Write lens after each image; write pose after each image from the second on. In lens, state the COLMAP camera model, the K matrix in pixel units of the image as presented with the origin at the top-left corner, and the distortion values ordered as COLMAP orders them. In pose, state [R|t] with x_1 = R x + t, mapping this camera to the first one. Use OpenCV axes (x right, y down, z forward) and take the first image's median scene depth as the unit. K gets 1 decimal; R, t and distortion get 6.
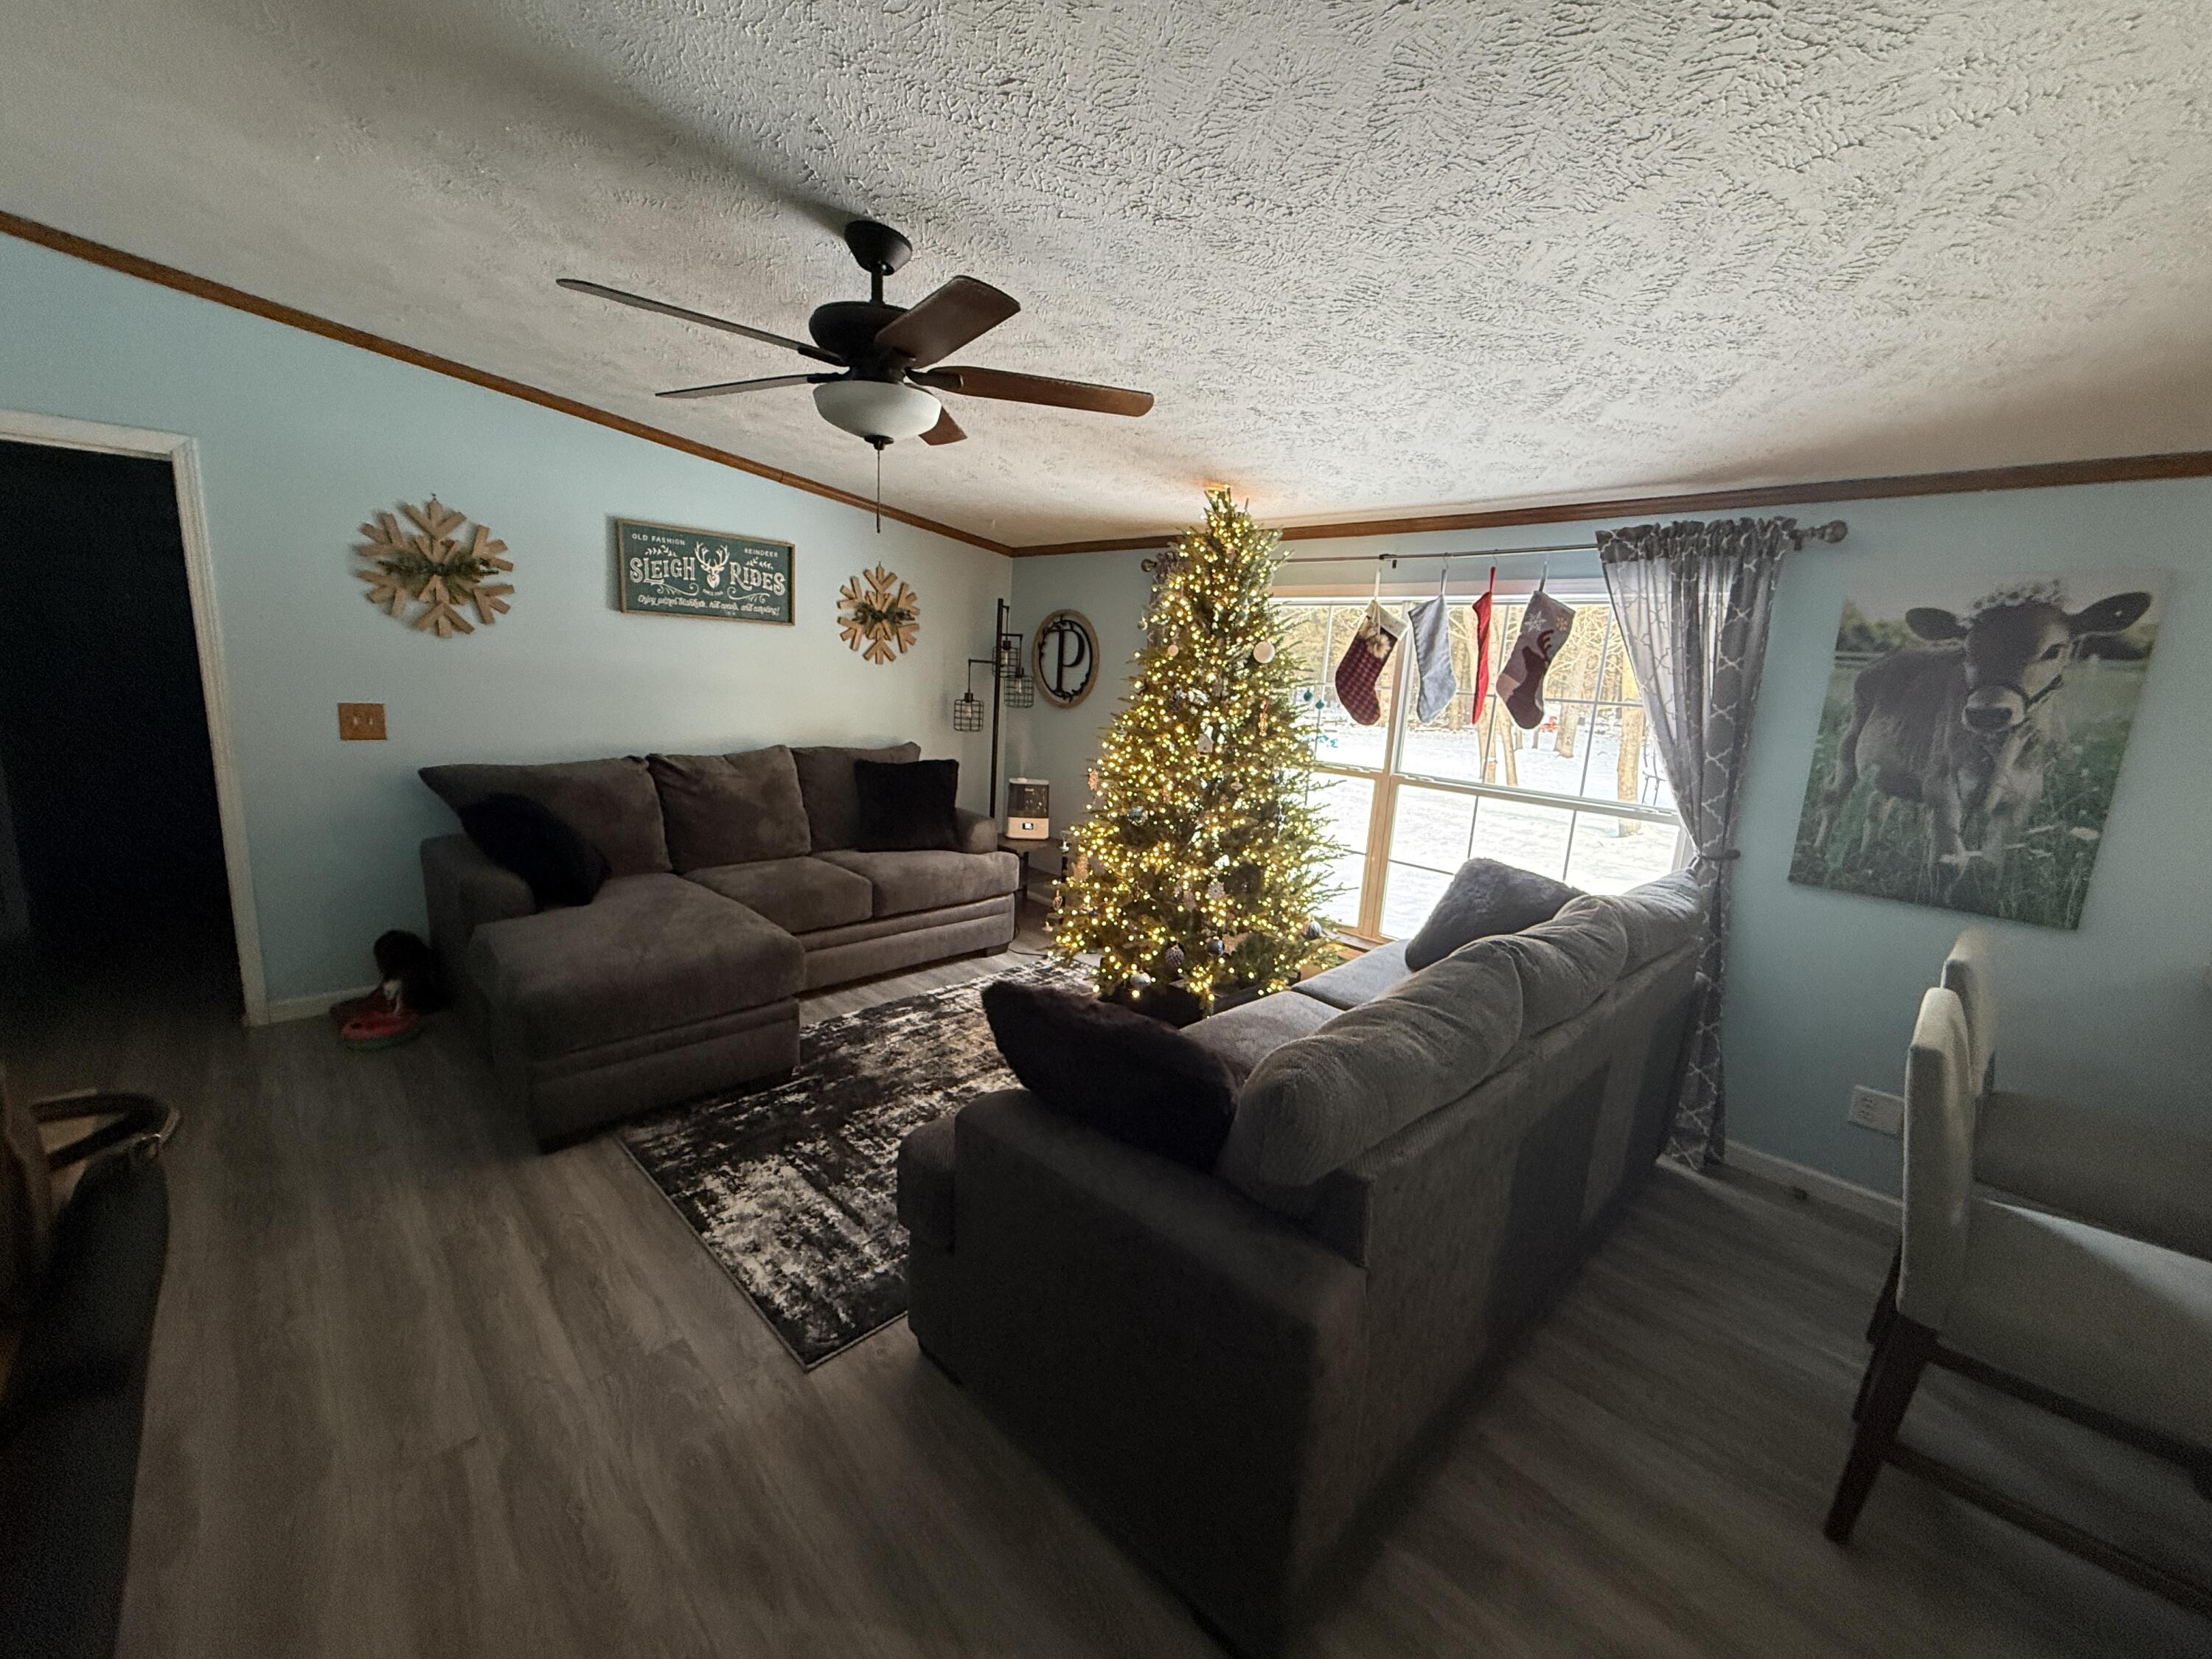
lens RADIAL K [[889.0, 0, 1098.2], [0, 889.0, 835.1], [0, 0, 1]] dist [0.001220, -0.000912]
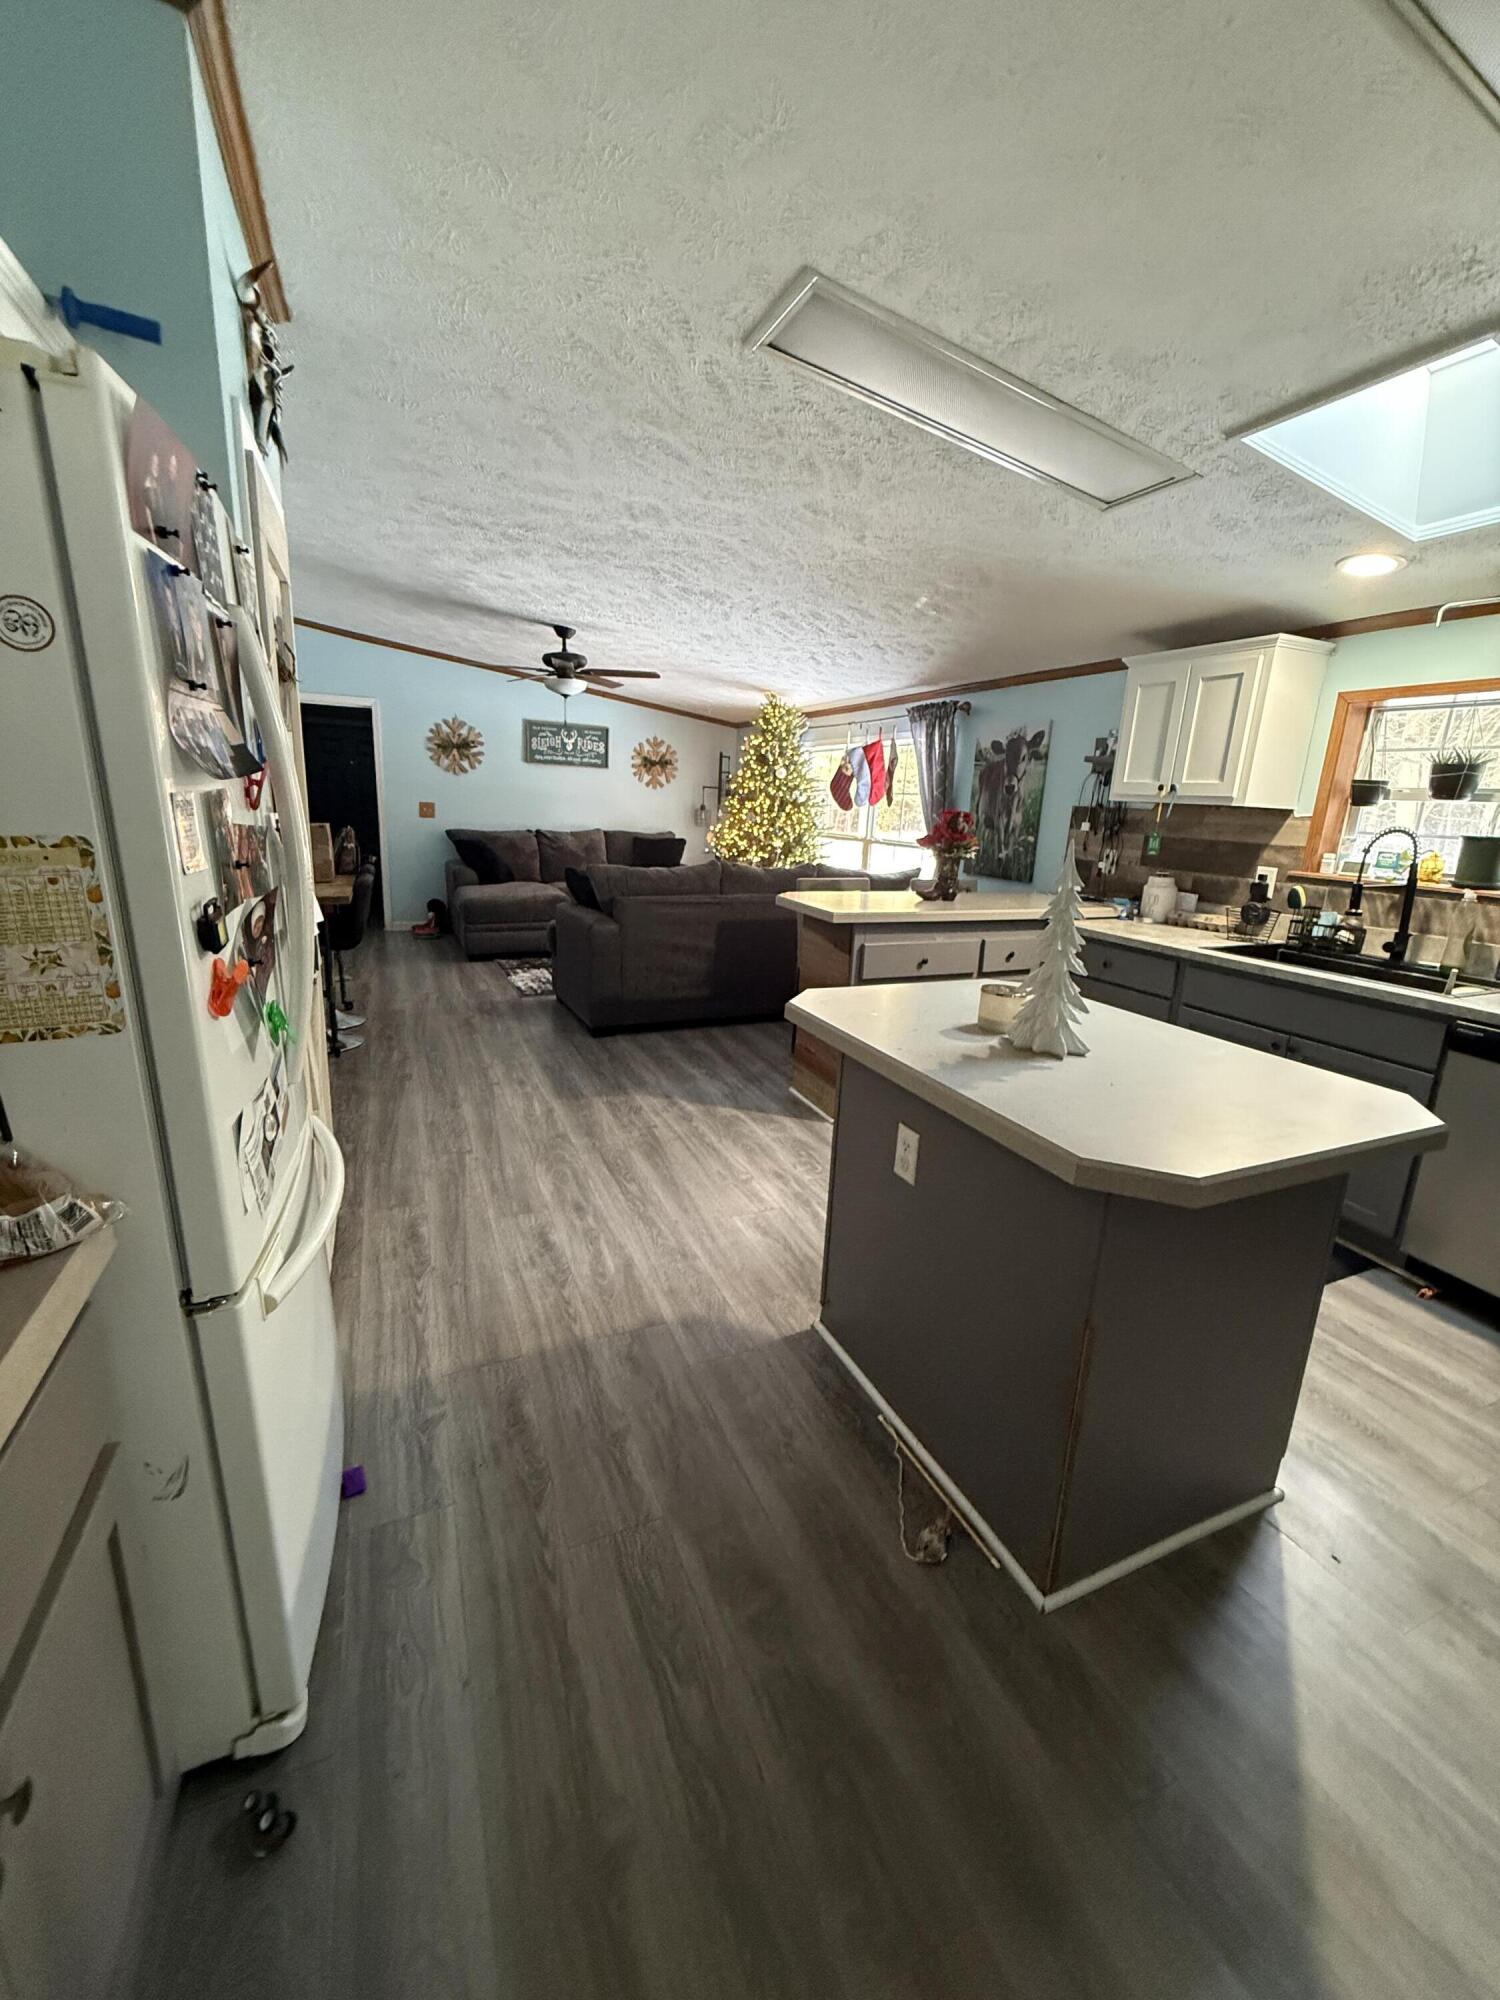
lens RADIAL K [[803.8, 0, 743.7], [0, 803.8, 1000.9], [0, 0, 1]] dist [0.001220, -0.000912]
pose [[0.939852, 0.072099, -0.333887, 0.751046], [-0.061511, 0.997214, 0.042192, 0.243786], [0.335999, -0.019117, 0.941668, -0.782182]]
